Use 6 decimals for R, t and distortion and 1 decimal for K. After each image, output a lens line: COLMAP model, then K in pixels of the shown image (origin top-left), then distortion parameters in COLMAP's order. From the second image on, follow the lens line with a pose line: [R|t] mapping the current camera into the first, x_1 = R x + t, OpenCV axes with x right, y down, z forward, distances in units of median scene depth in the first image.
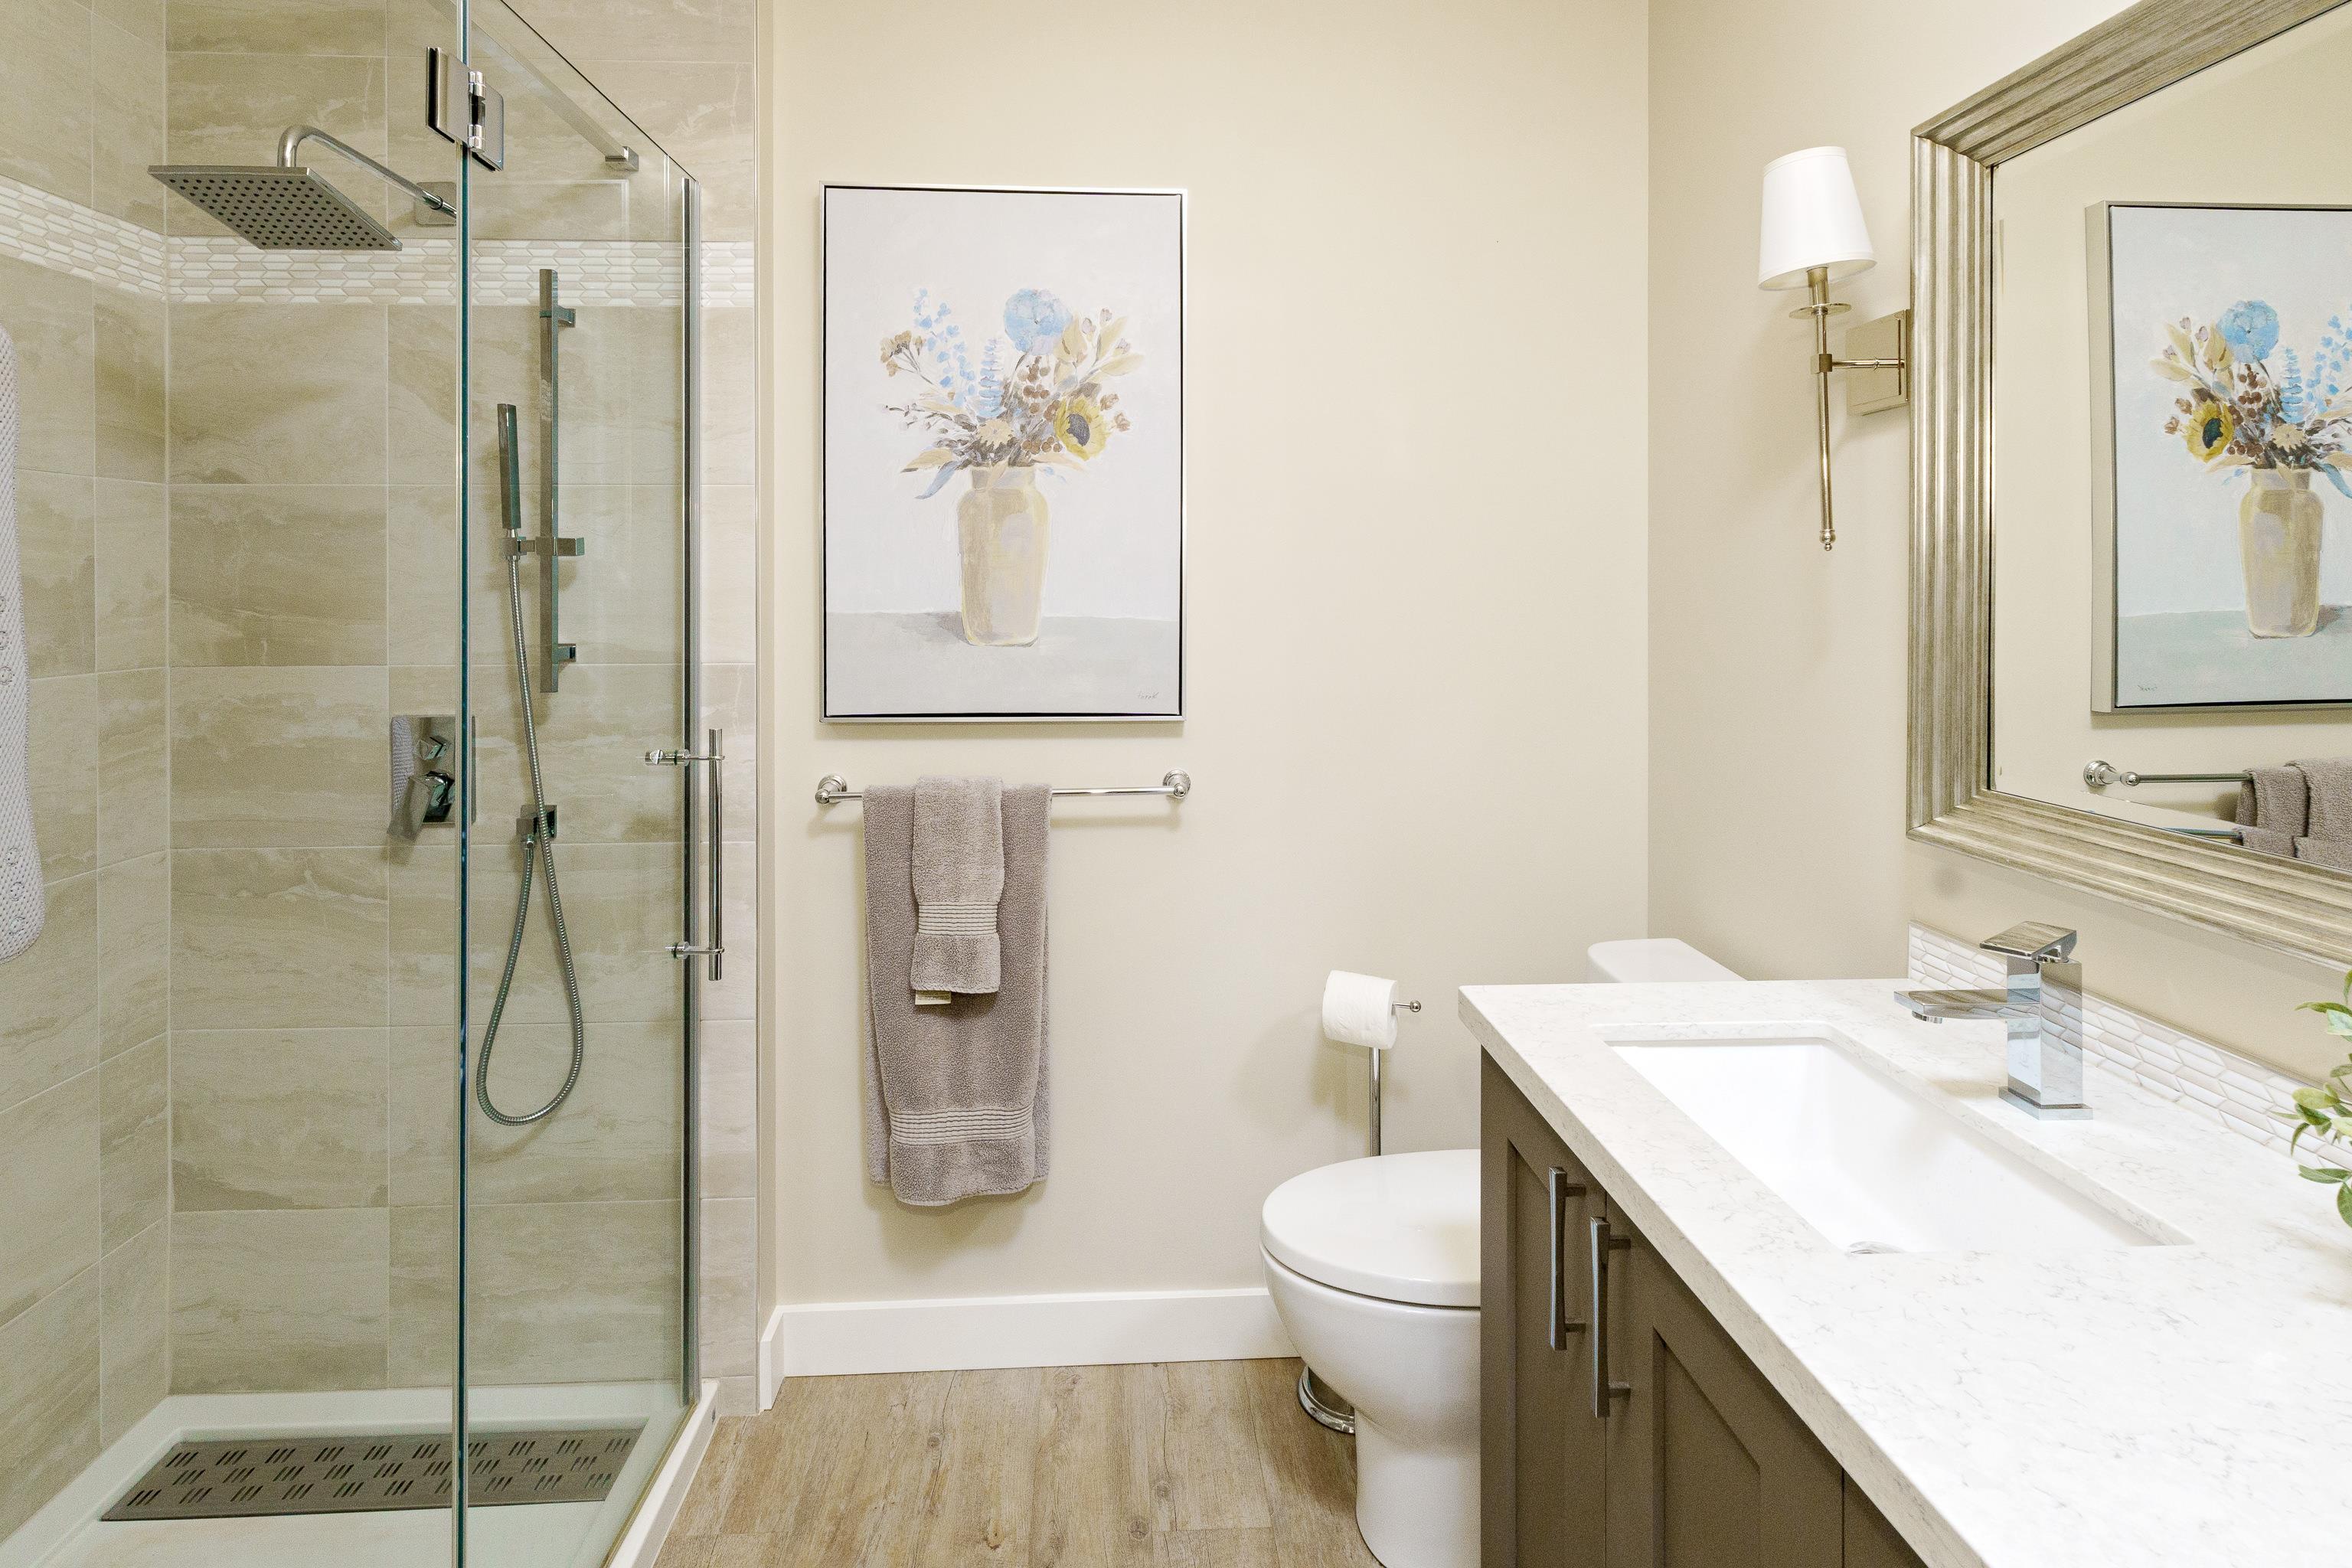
lens RADIAL K [[1147.9, 0, 1168.8], [0, 1147.9, 593.4], [0, 0, 1]] dist [-0.002163, -0.001299]
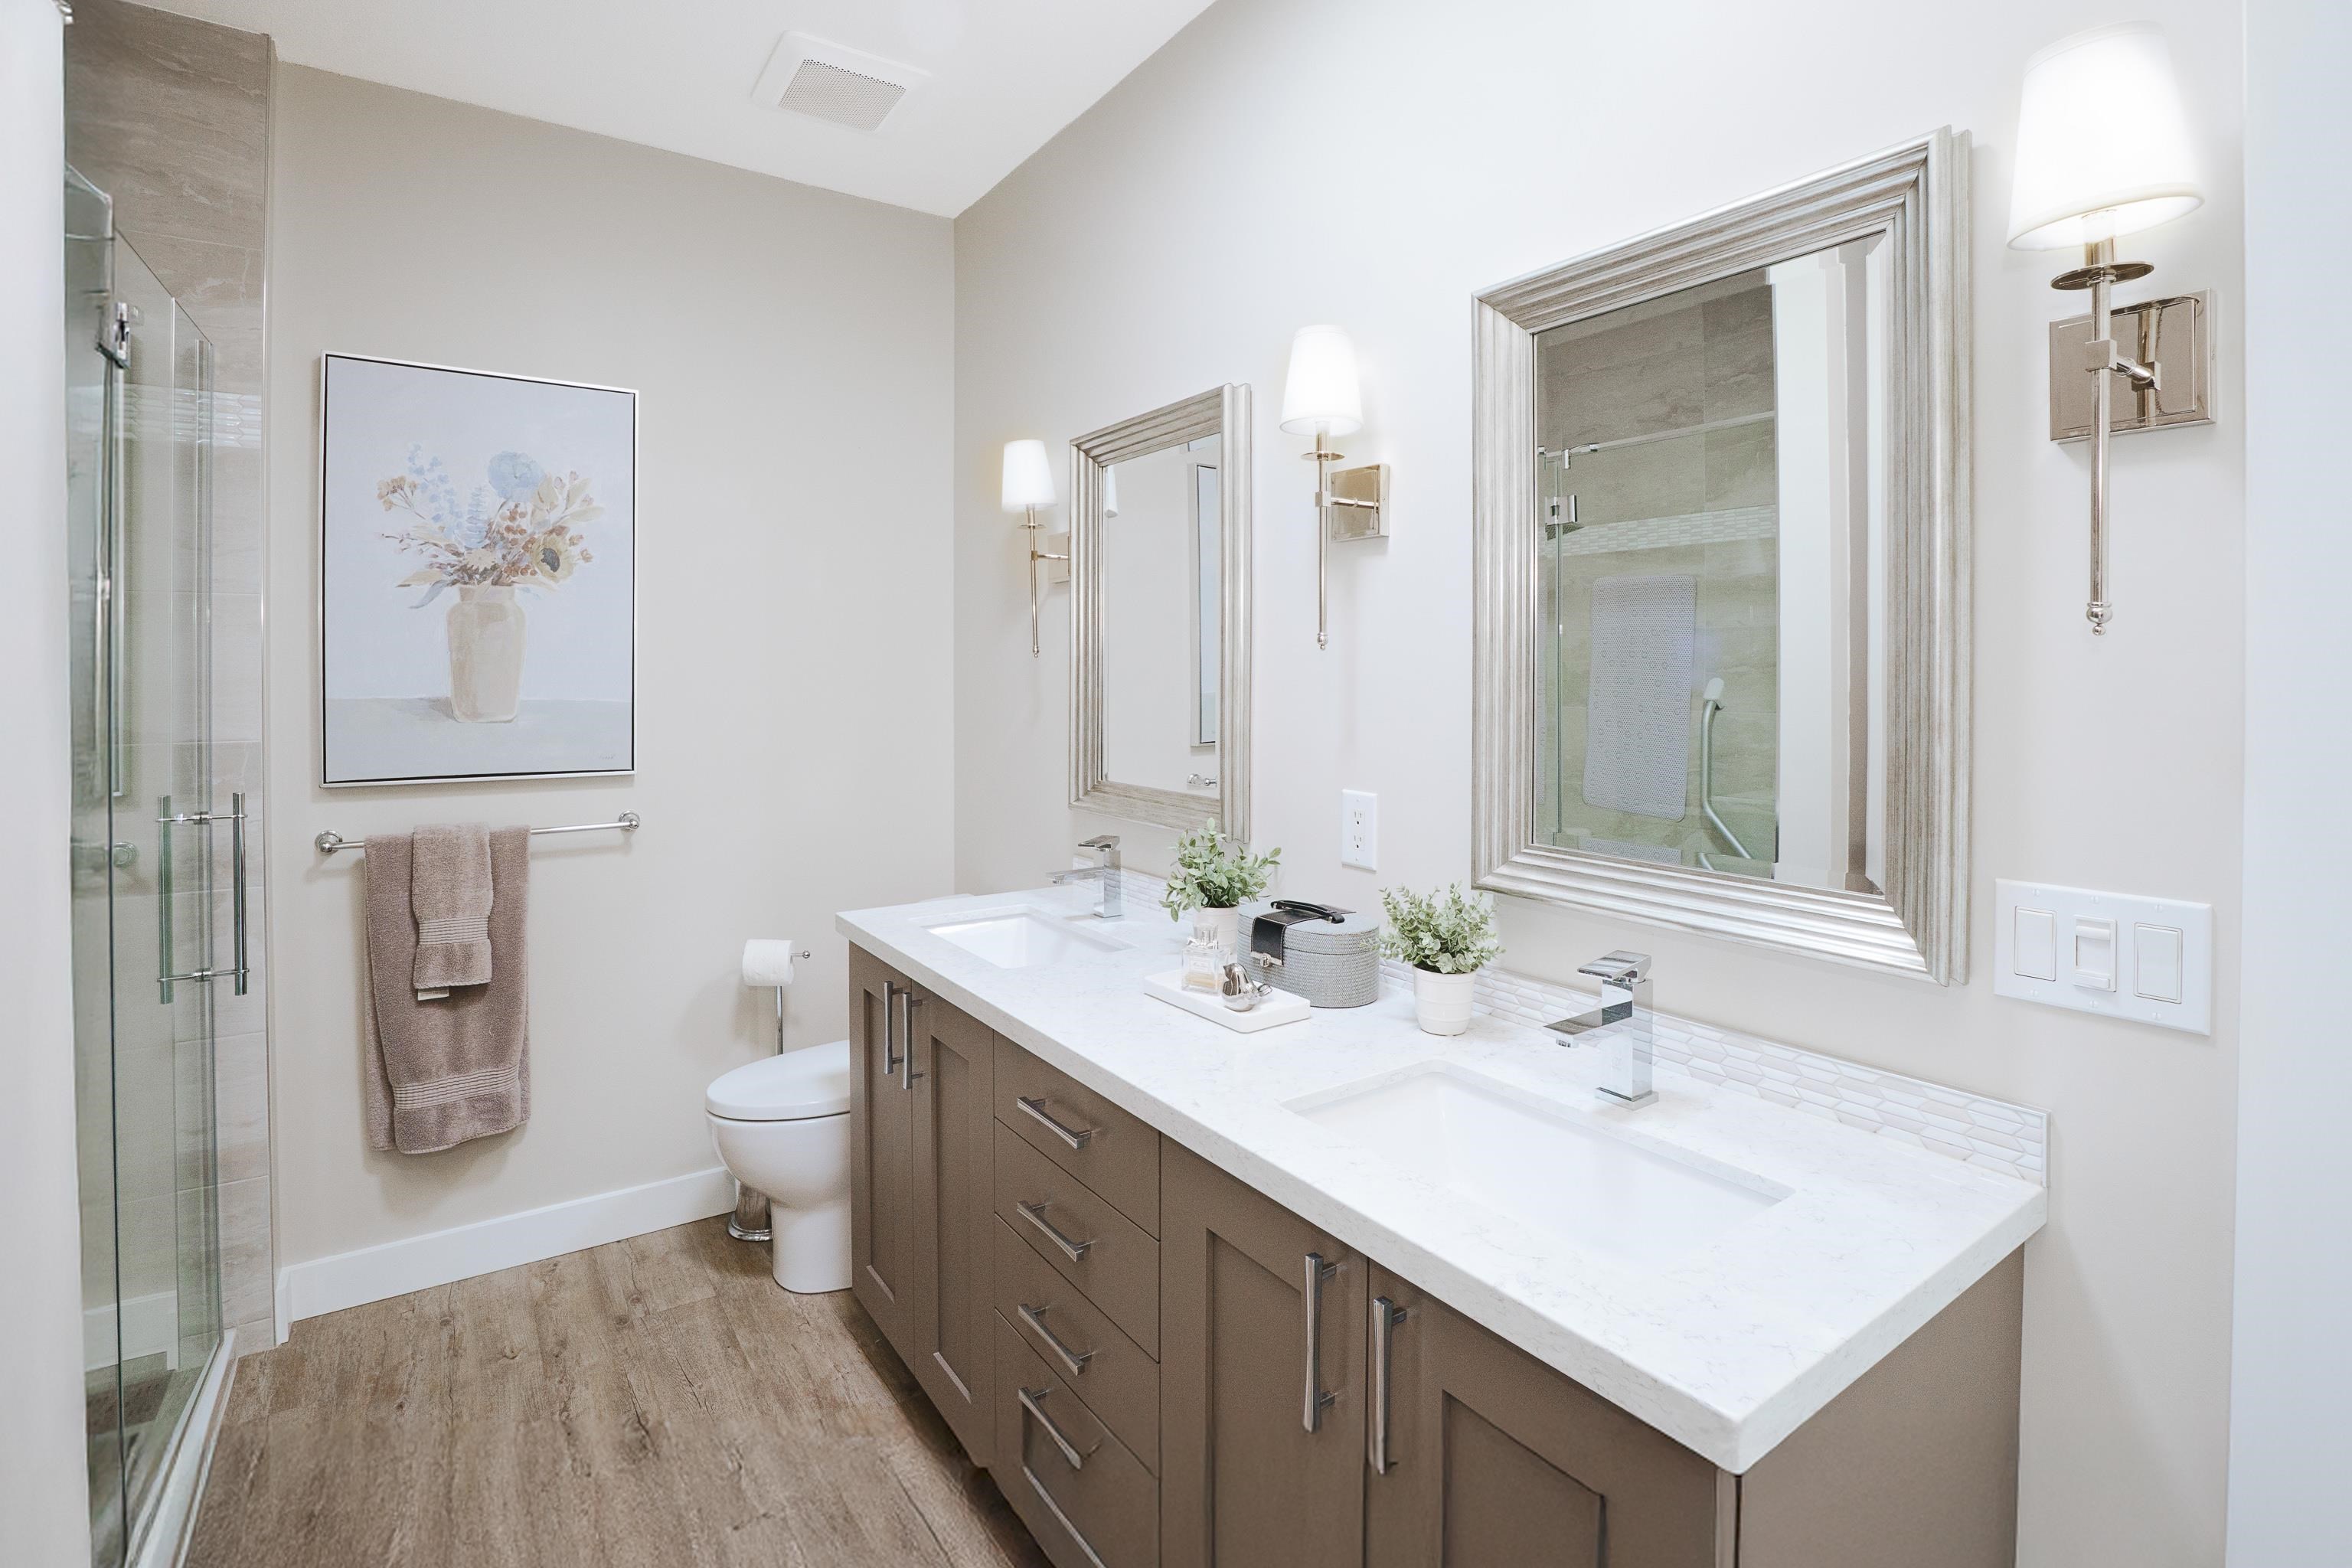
lens RADIAL K [[1050.7, 0, 1109.3], [0, 1050.7, 682.2], [0, 0, 1]] dist [-0.034106, 0.005757]
pose [[0.873897, -0.003048, 0.486101, -0.101666], [0.001306, 0.999991, 0.003922, -0.004021], [-0.486109, -0.002793, 0.873894, -0.383749]]
